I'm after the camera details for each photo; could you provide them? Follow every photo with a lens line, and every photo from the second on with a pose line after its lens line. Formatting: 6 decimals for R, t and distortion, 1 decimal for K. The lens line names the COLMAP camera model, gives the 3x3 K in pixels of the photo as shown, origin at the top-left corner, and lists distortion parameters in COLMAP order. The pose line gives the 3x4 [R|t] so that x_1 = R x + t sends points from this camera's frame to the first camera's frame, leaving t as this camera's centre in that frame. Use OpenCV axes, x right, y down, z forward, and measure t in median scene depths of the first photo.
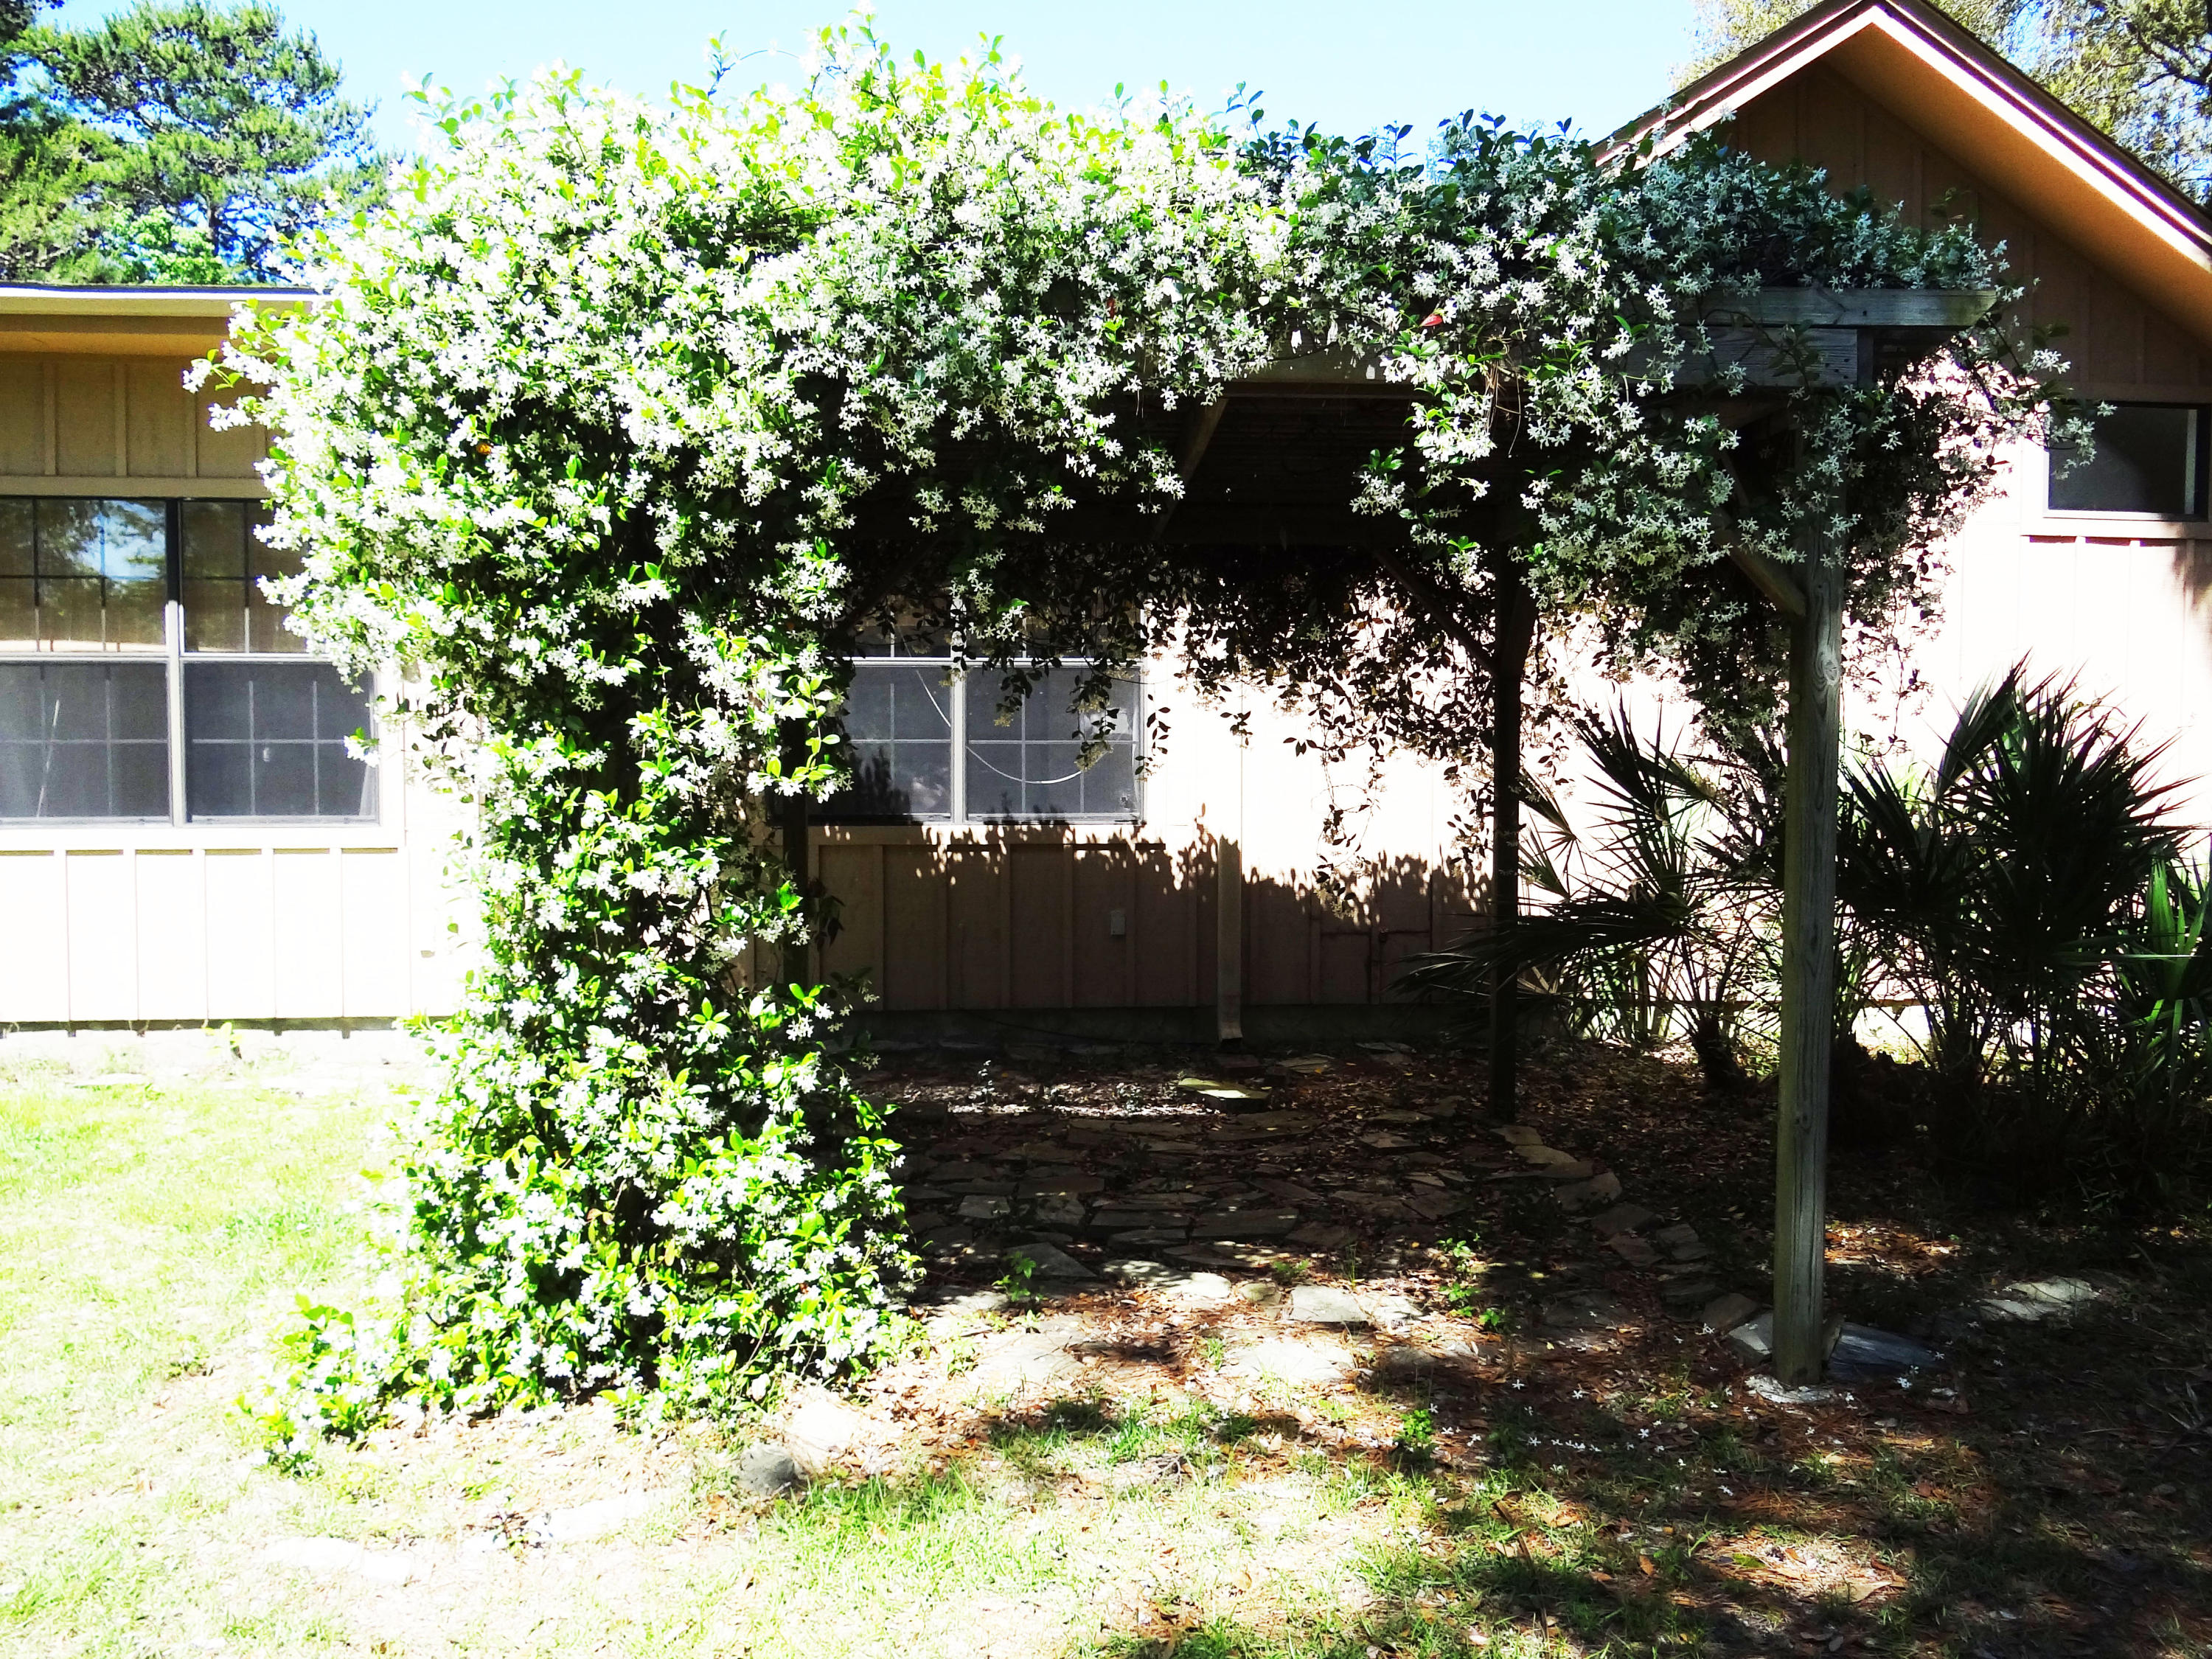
lens RADIAL K [[1732.6, 0, 1106.0], [0, 1732.6, 829.5], [0, 0, 1]] dist [-0.007688, 0.003226]
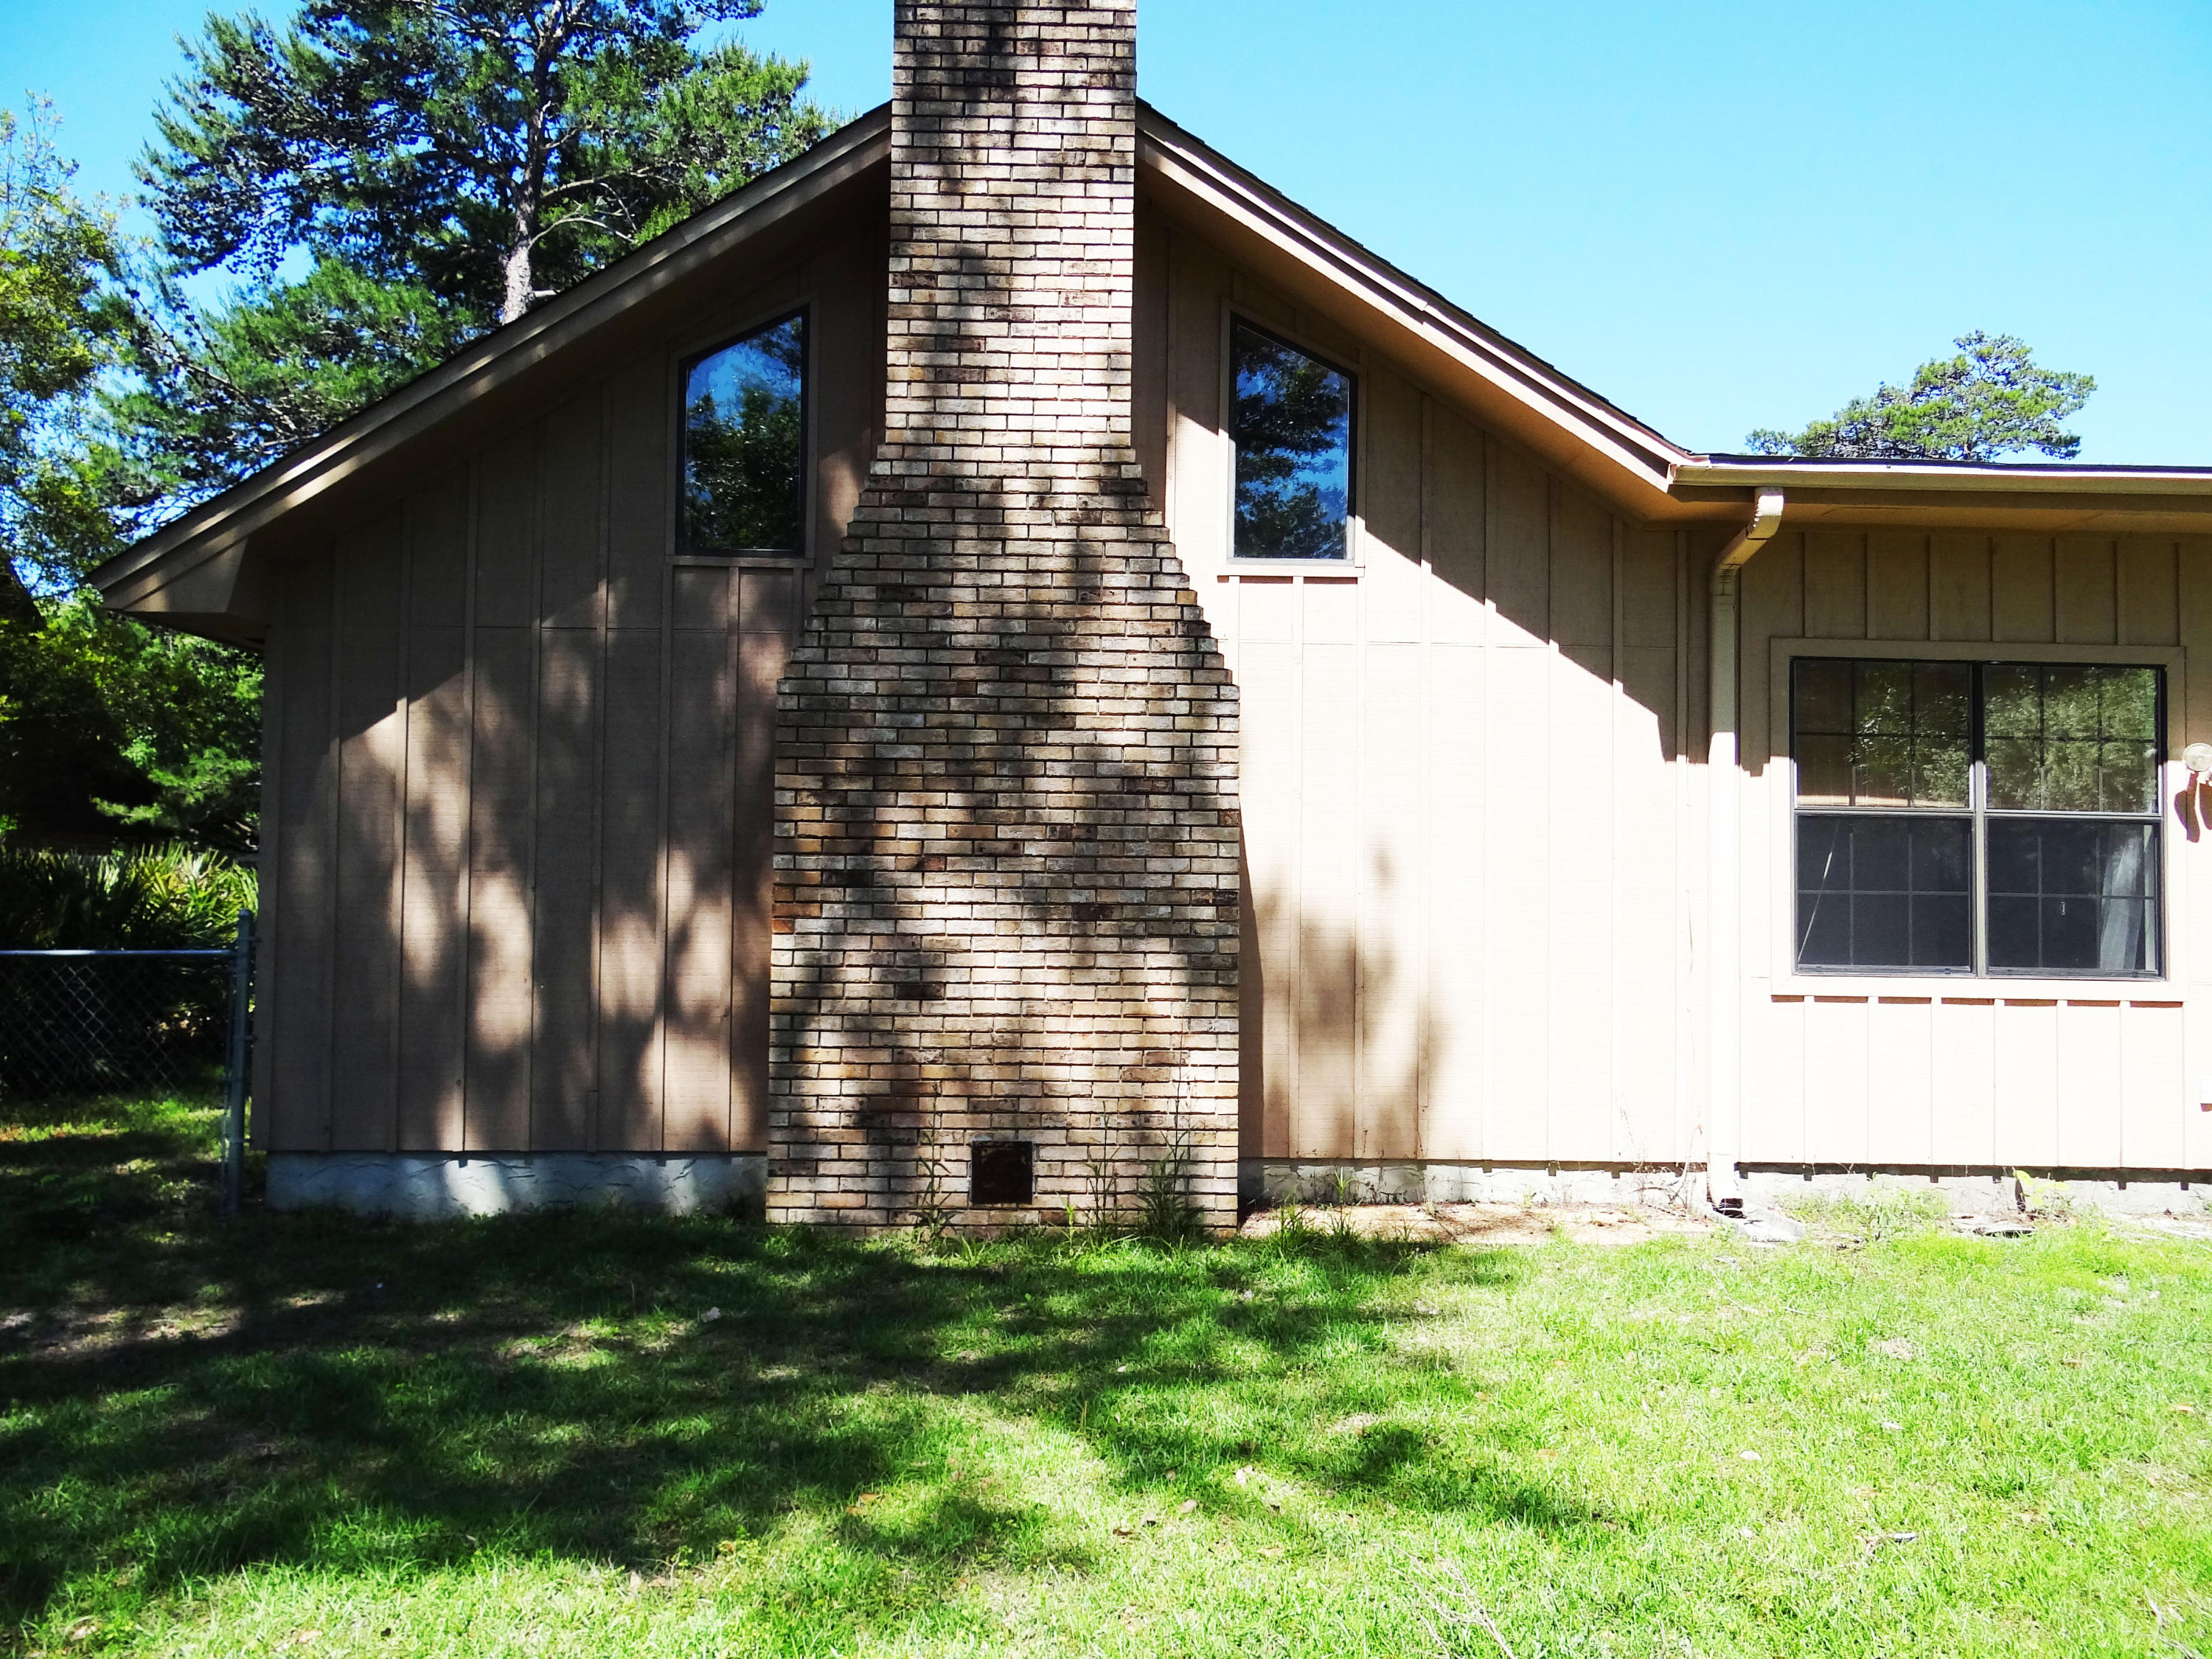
lens RADIAL K [[1745.3, 0, 1106.0], [0, 1745.3, 829.5], [0, 0, 1]] dist [-0.021087, 0.000117]
pose [[0.994590, 0.013354, -0.103016, -0.942780], [-0.021615, 0.996601, -0.079492, 0.004524], [0.101604, 0.081289, 0.991498, -0.081345]]
